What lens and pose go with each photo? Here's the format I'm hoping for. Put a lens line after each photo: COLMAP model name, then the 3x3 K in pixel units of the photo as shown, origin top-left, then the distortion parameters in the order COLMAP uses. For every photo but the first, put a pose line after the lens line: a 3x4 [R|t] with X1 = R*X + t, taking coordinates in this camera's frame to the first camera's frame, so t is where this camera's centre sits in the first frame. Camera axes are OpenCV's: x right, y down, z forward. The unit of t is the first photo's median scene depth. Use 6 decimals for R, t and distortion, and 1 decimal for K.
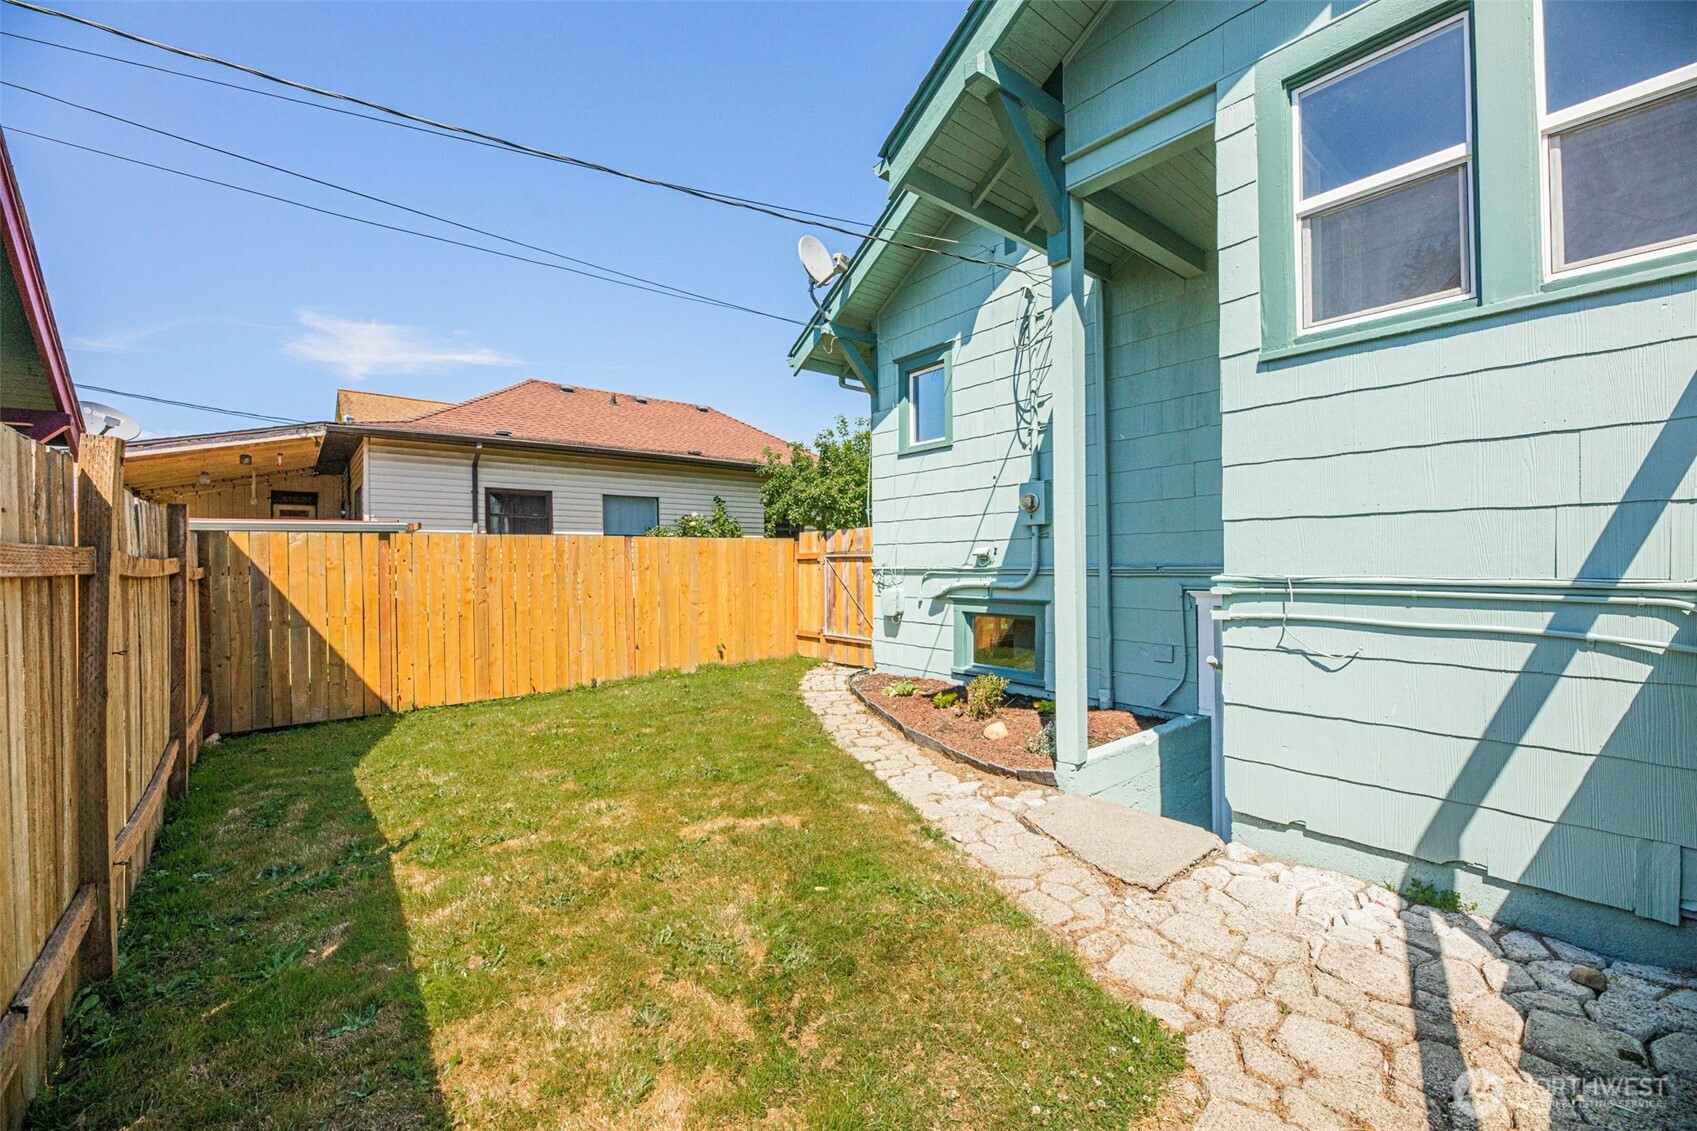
lens RADIAL K [[680.1, 0, 846.5], [0, 680.1, 561.9], [0, 0, 1]] dist [0.000051, -0.000255]
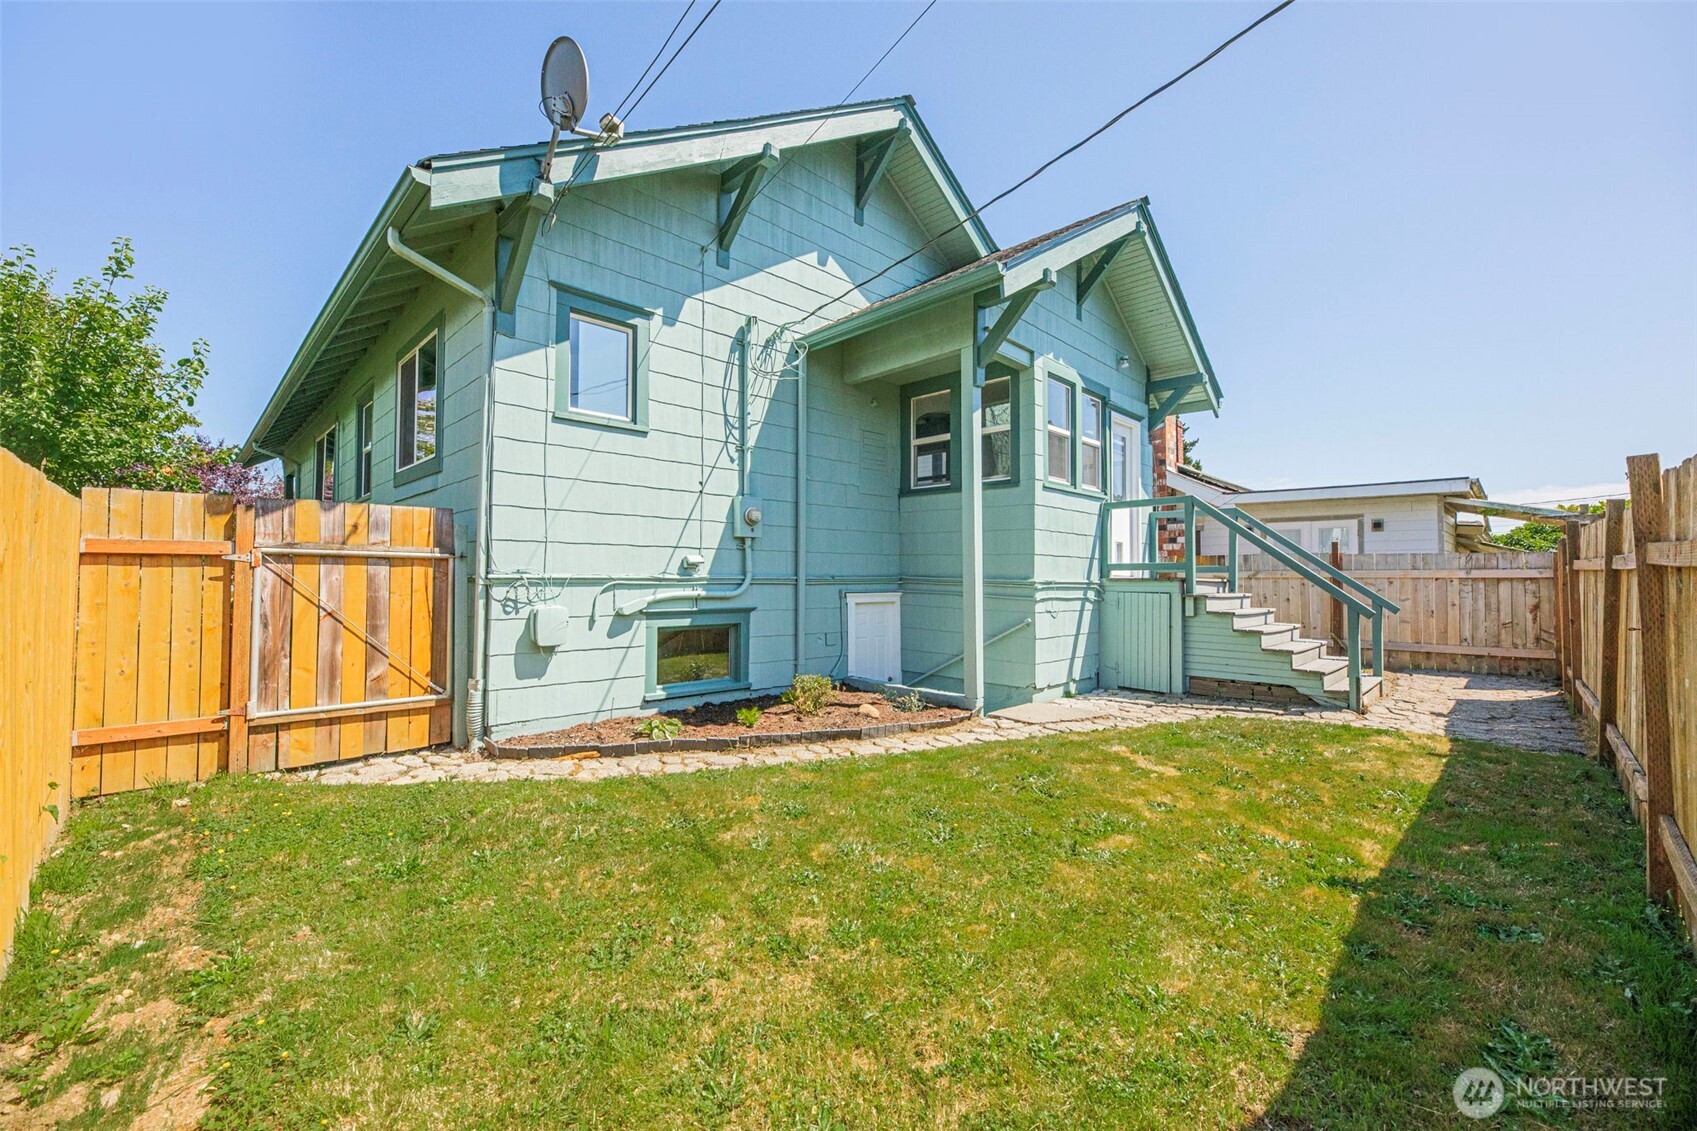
lens RADIAL K [[680.1, 0, 846.5], [0, 680.1, 561.9], [0, 0, 1]] dist [0.000051, -0.000255]
pose [[-0.094382, 0.033946, 0.994957, -1.147066], [-0.003976, 0.999398, -0.034475, 0.029718], [-0.995528, -0.007209, -0.094190, 1.349871]]
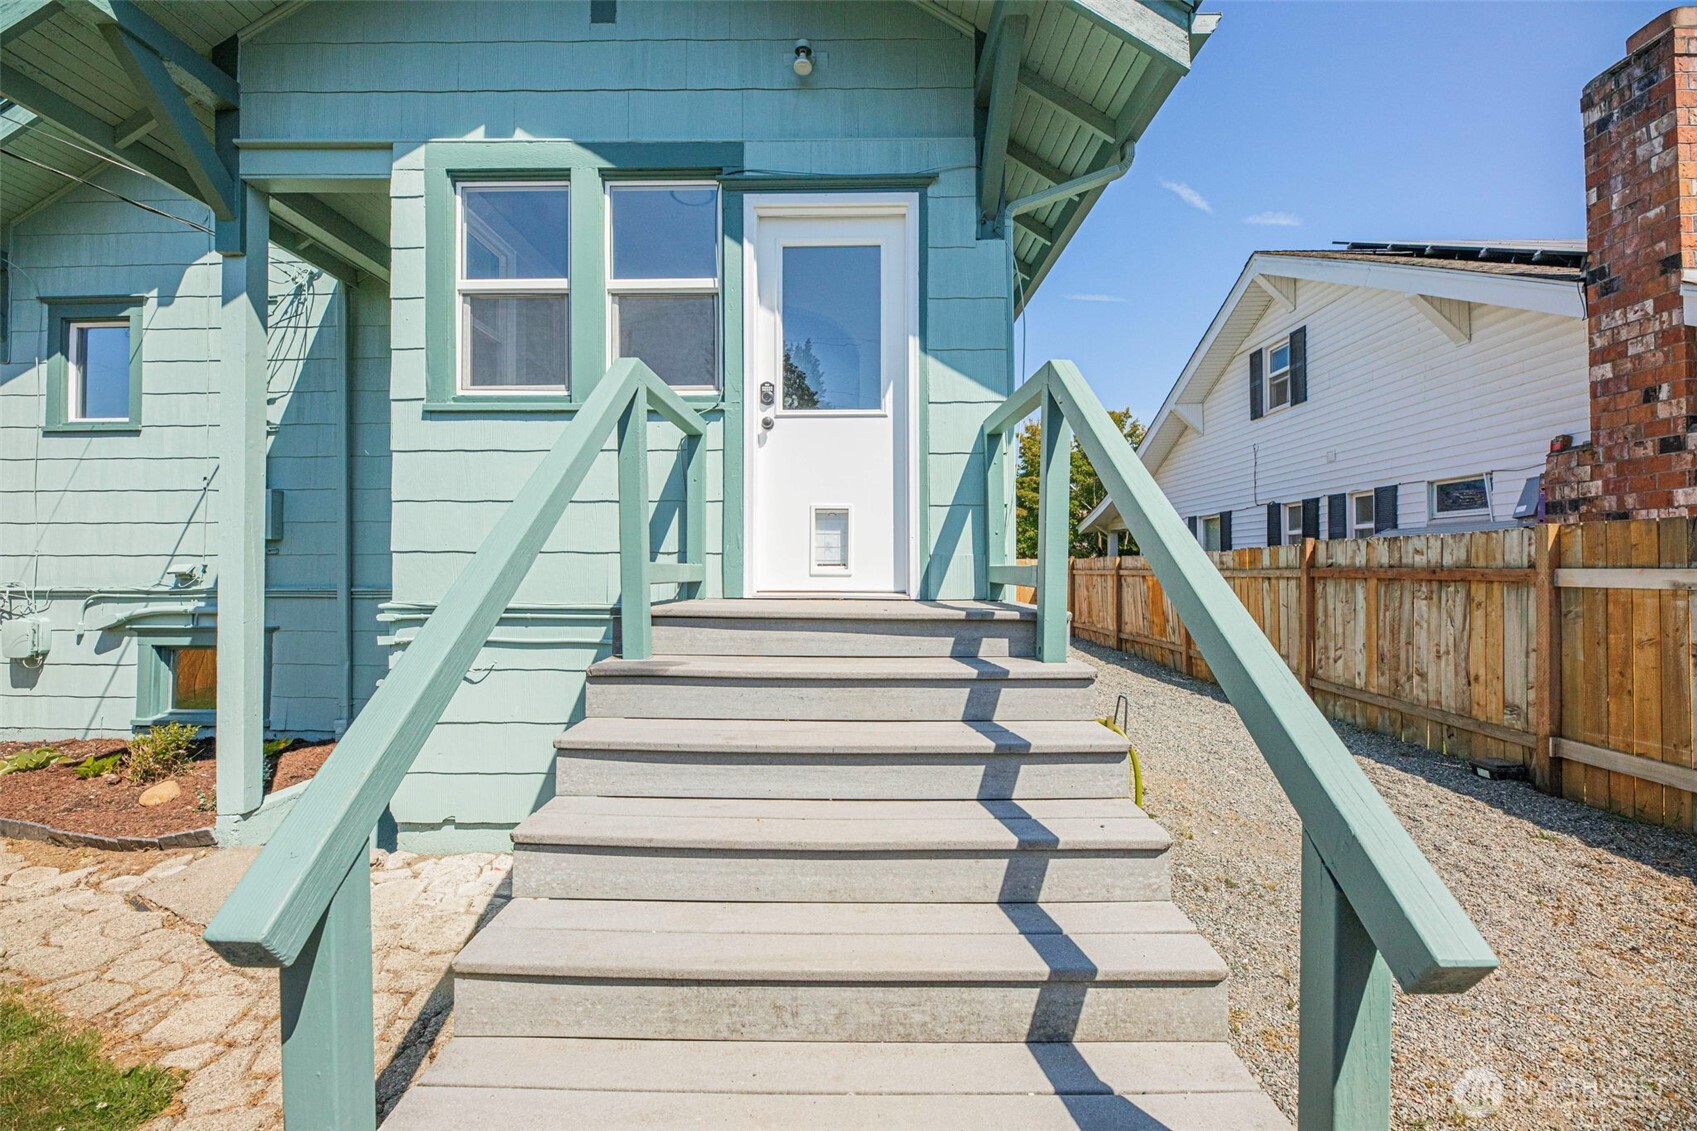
lens RADIAL K [[684.7, 0, 846.9], [0, 684.7, 561.0], [0, 0, 1]] dist [-0.000207, -0.001088]
pose [[0.655976, 0.016731, 0.754596, 0.159409], [-0.005852, 0.999837, -0.017081, -0.023821], [-0.754759, 0.006789, 0.655967, -0.183688]]
